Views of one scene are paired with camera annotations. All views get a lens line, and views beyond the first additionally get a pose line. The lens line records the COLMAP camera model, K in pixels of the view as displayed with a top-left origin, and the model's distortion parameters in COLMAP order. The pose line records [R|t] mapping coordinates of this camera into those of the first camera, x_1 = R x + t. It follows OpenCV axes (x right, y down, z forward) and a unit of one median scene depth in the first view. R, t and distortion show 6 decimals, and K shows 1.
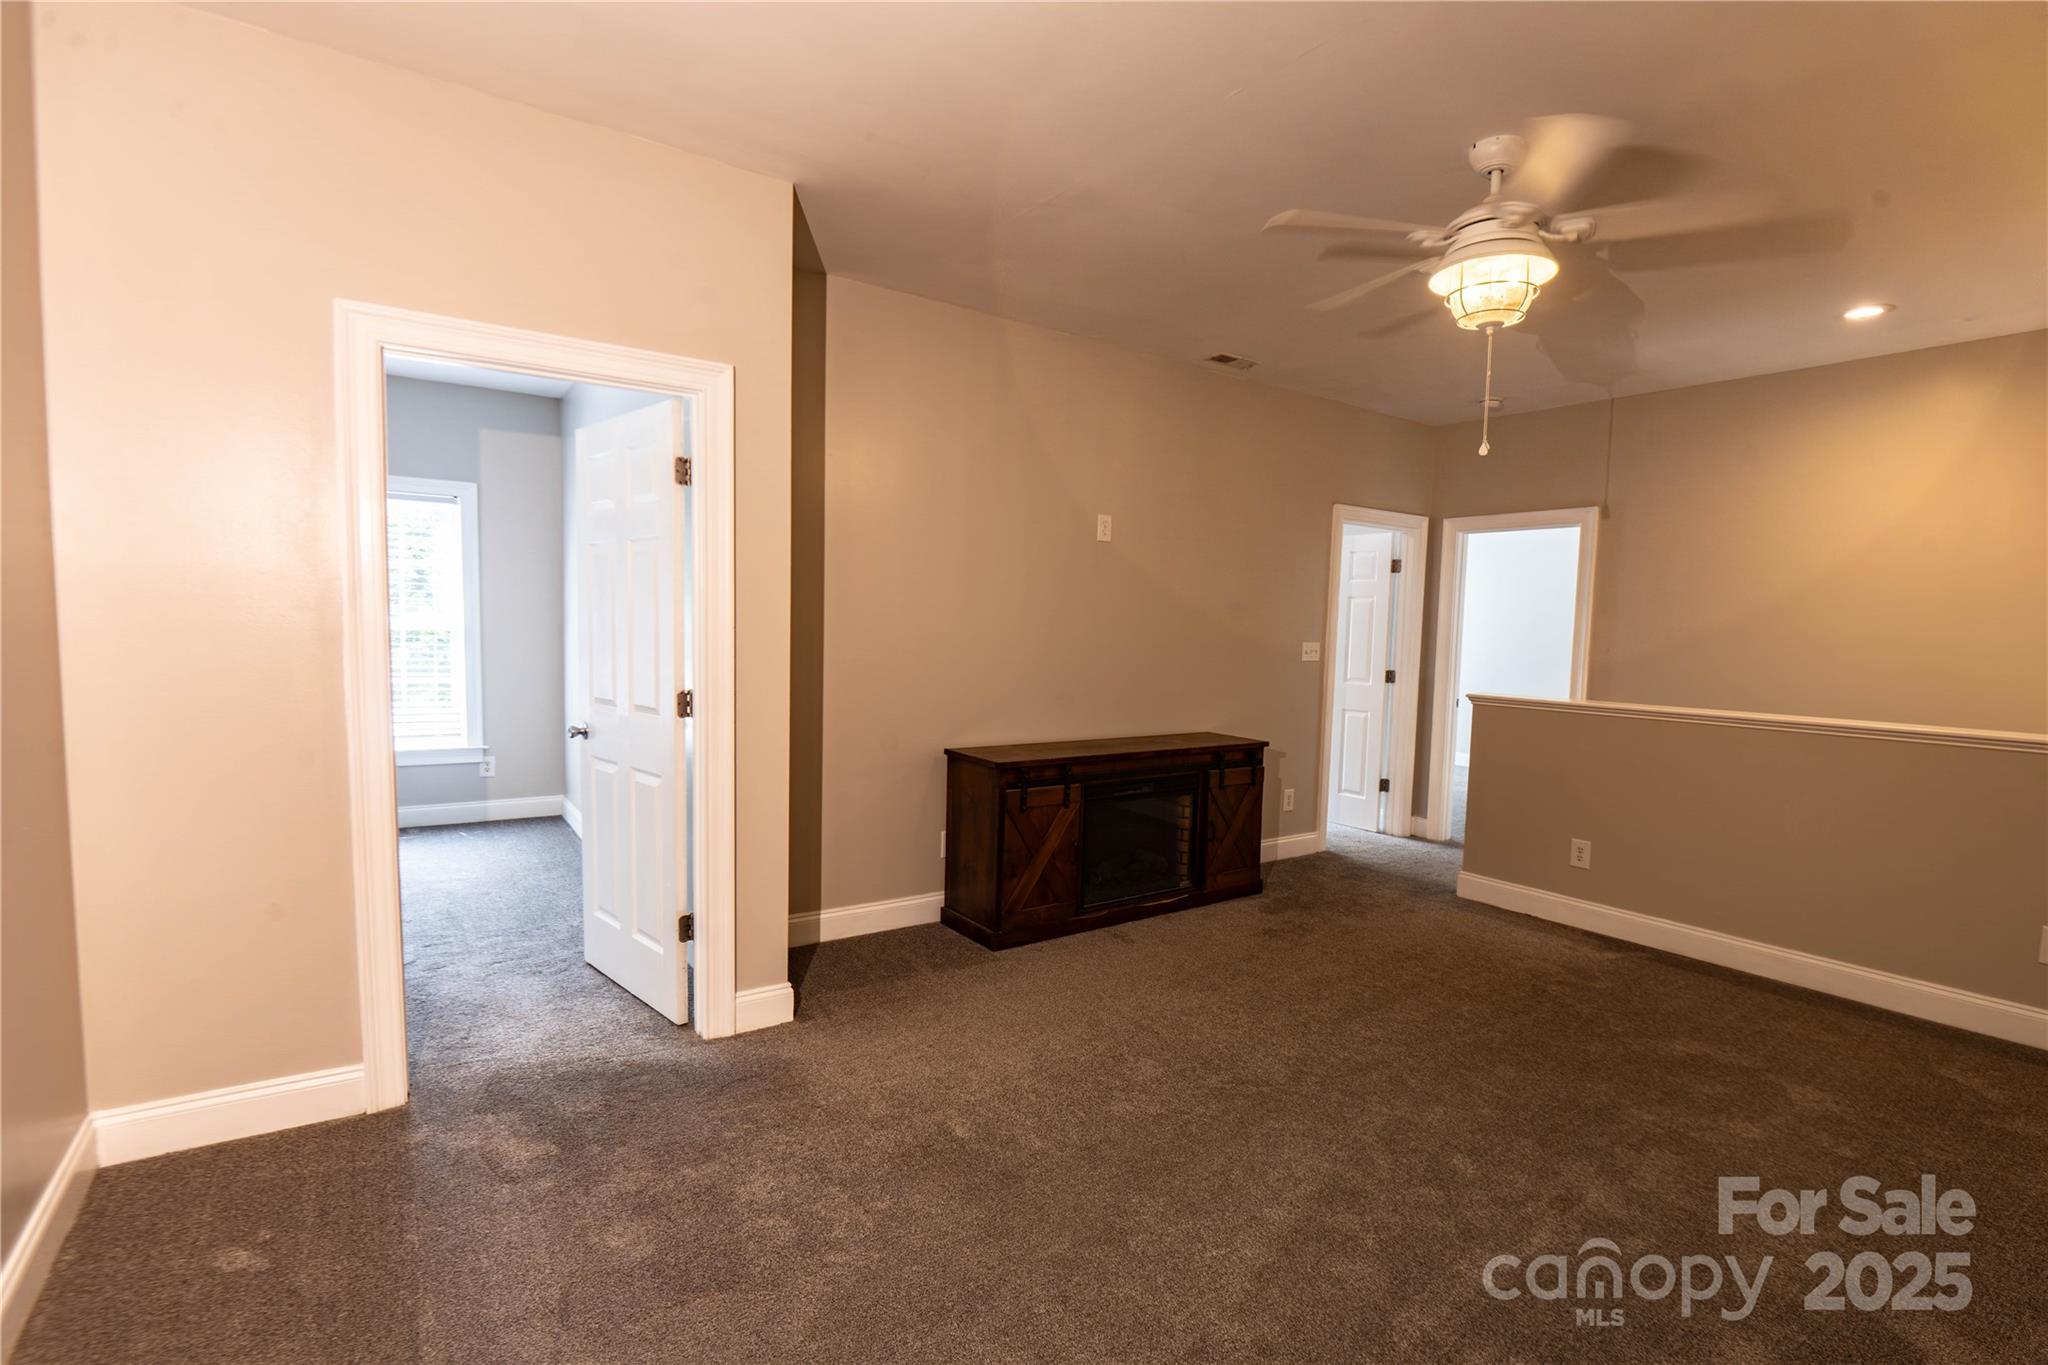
lens RADIAL K [[943.7, 0, 1024.0], [0, 943.7, 682.5], [0, 0, 1]] dist [-0.000650, -0.000167]
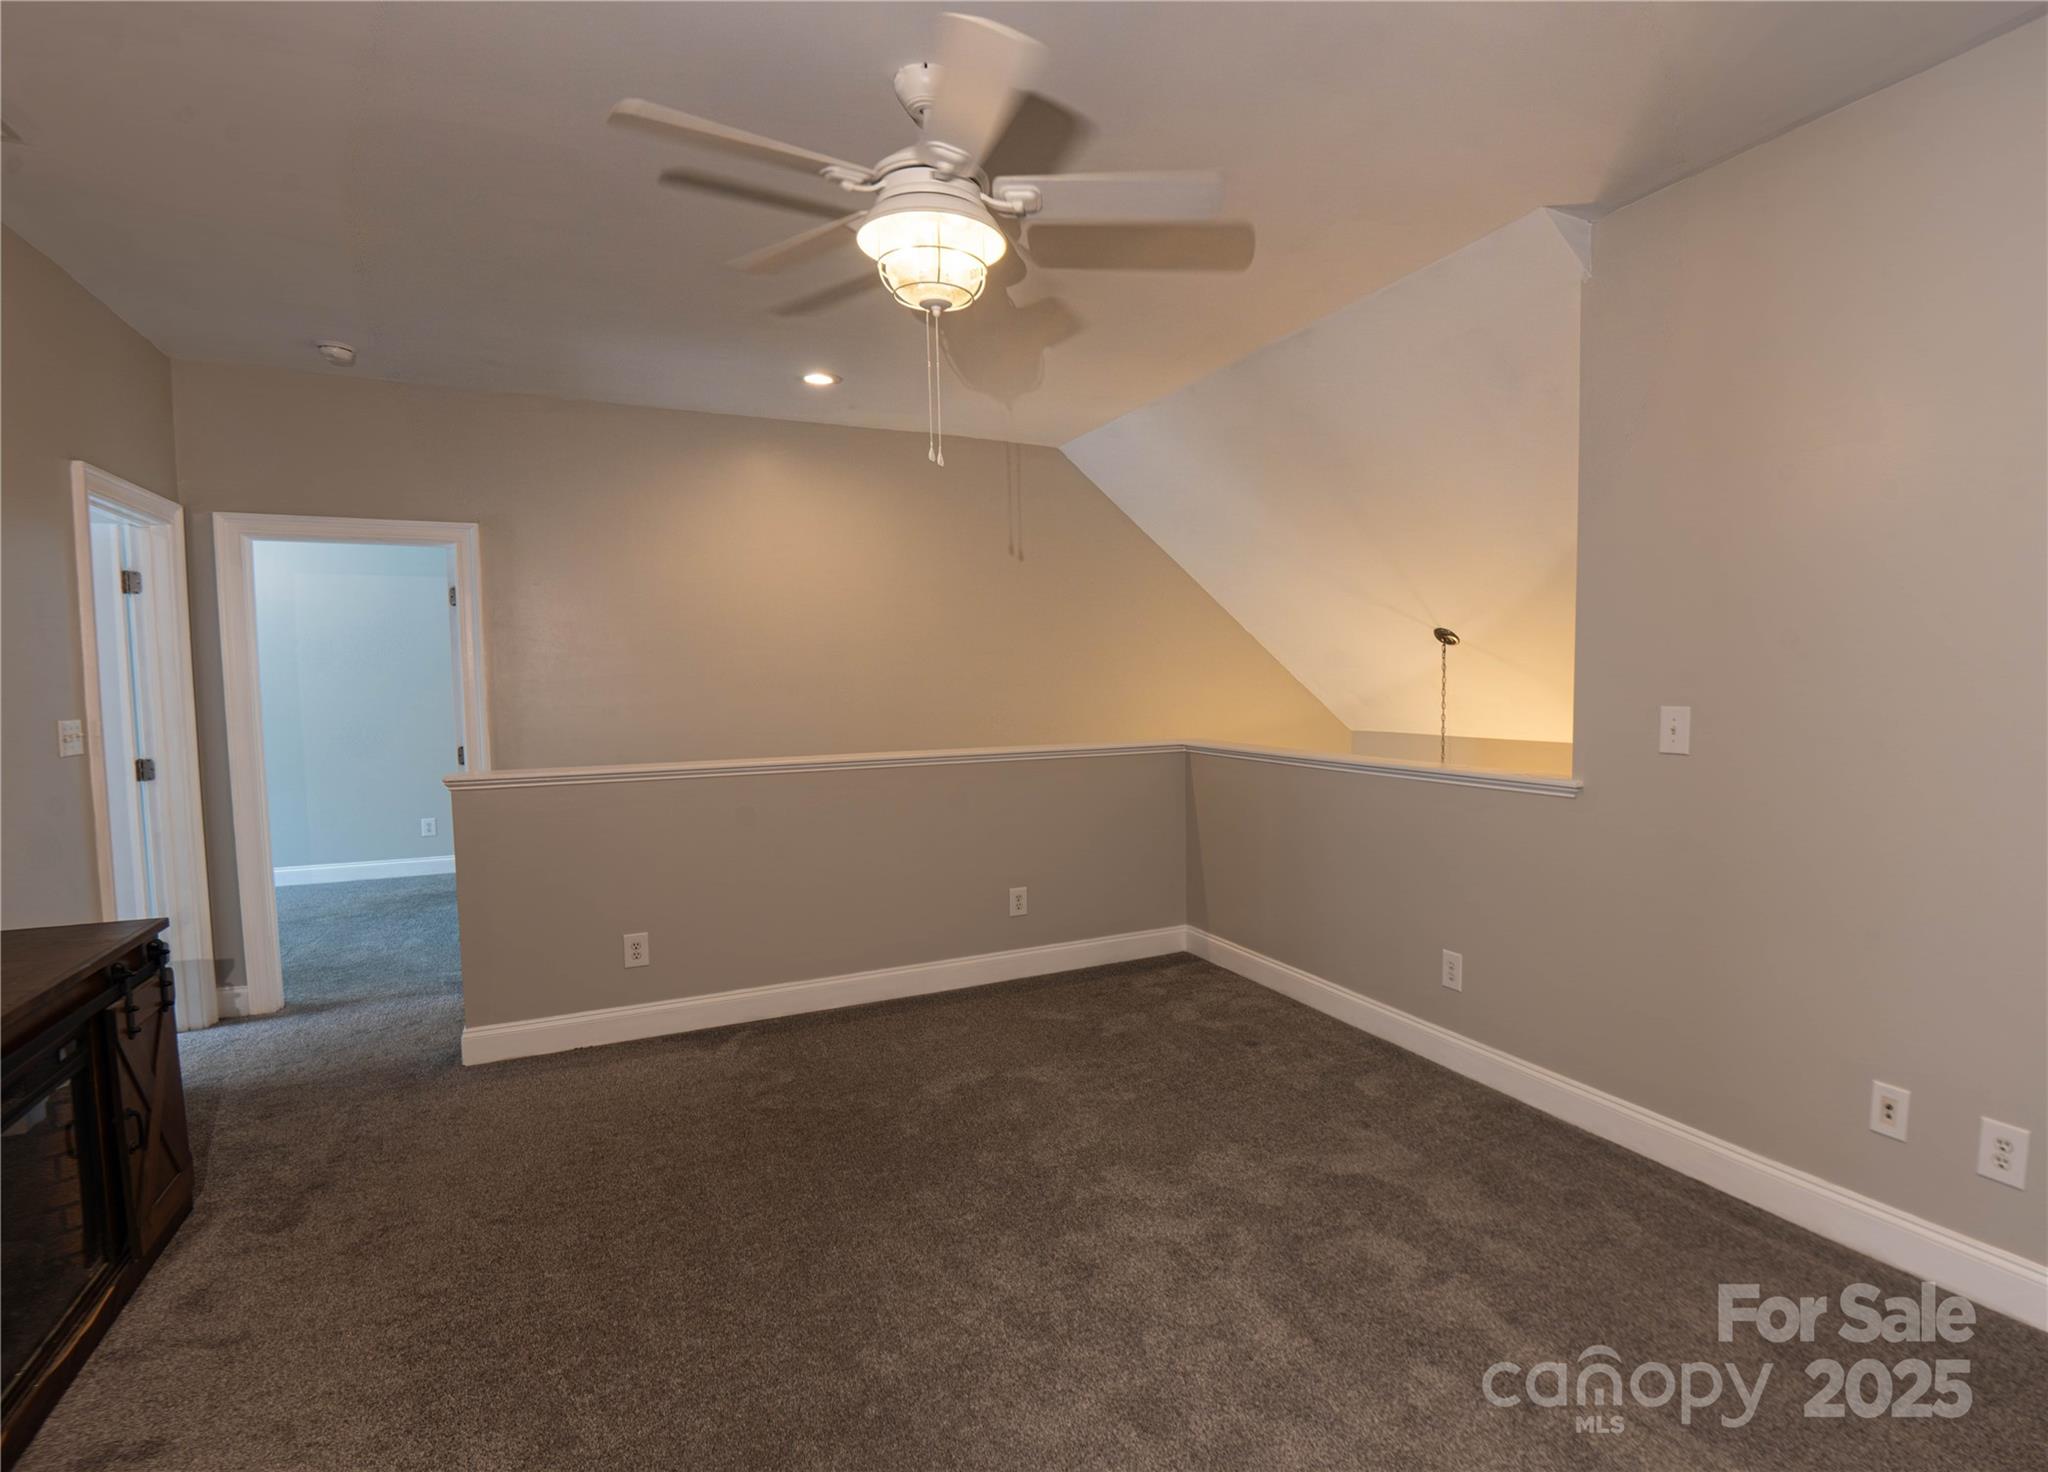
lens RADIAL K [[1068.7, 0, 1024.0], [0, 1068.7, 736.0], [0, 0, 1]] dist [-0.023320, 0.001009]
pose [[0.123241, -0.079902, 0.989155, -0.271803], [0.080682, 0.994260, 0.070262, -0.041875], [-0.989092, 0.071148, 0.128981, 0.530273]]
